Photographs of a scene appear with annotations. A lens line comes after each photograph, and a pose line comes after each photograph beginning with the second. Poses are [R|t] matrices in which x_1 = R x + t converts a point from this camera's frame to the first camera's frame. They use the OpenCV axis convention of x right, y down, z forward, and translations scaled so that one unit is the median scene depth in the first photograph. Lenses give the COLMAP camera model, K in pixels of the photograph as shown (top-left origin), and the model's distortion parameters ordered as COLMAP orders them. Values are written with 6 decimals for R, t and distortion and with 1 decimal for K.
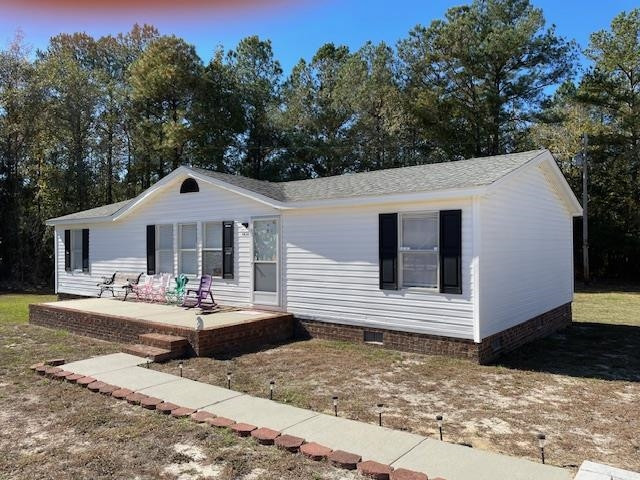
lens RADIAL K [[479.9, 0, 320.0], [0, 479.9, 240.0], [0, 0, 1]] dist [0.075846, -0.096871]
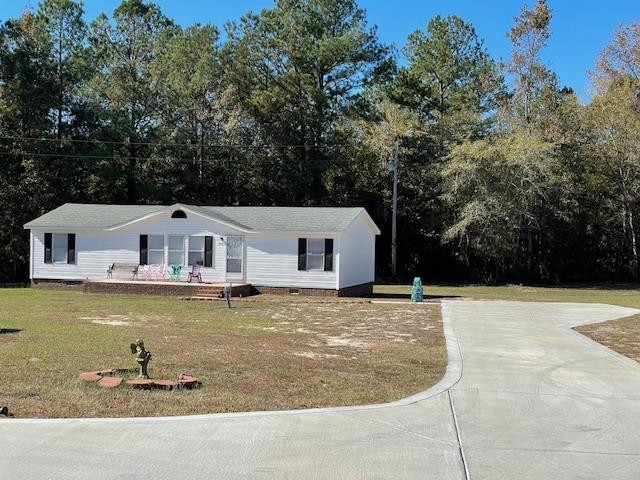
lens RADIAL K [[937.8, 0, 320.0], [0, 937.8, 240.0], [0, 0, 1]] dist [0.150878, 0.014773]
pose [[0.924778, 0.017298, 0.380113, -0.989168], [-0.027174, 0.999418, 0.020630, -0.093573], [-0.379535, -0.029408, 0.924710, -2.129454]]
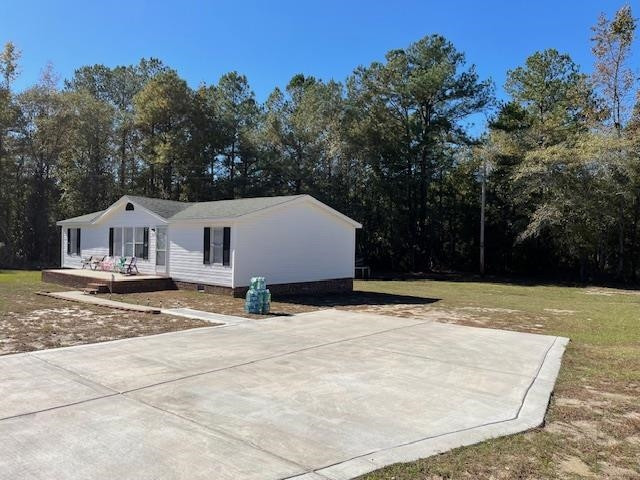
lens RADIAL K [[479.9, 0, 320.0], [0, 479.9, 240.0], [0, 0, 1]] dist [0.075846, -0.096871]
pose [[0.998069, 0.022142, -0.058037, 0.480619], [-0.021509, 0.999702, 0.011519, -0.023135], [0.058274, -0.010248, 0.998248, -0.662517]]
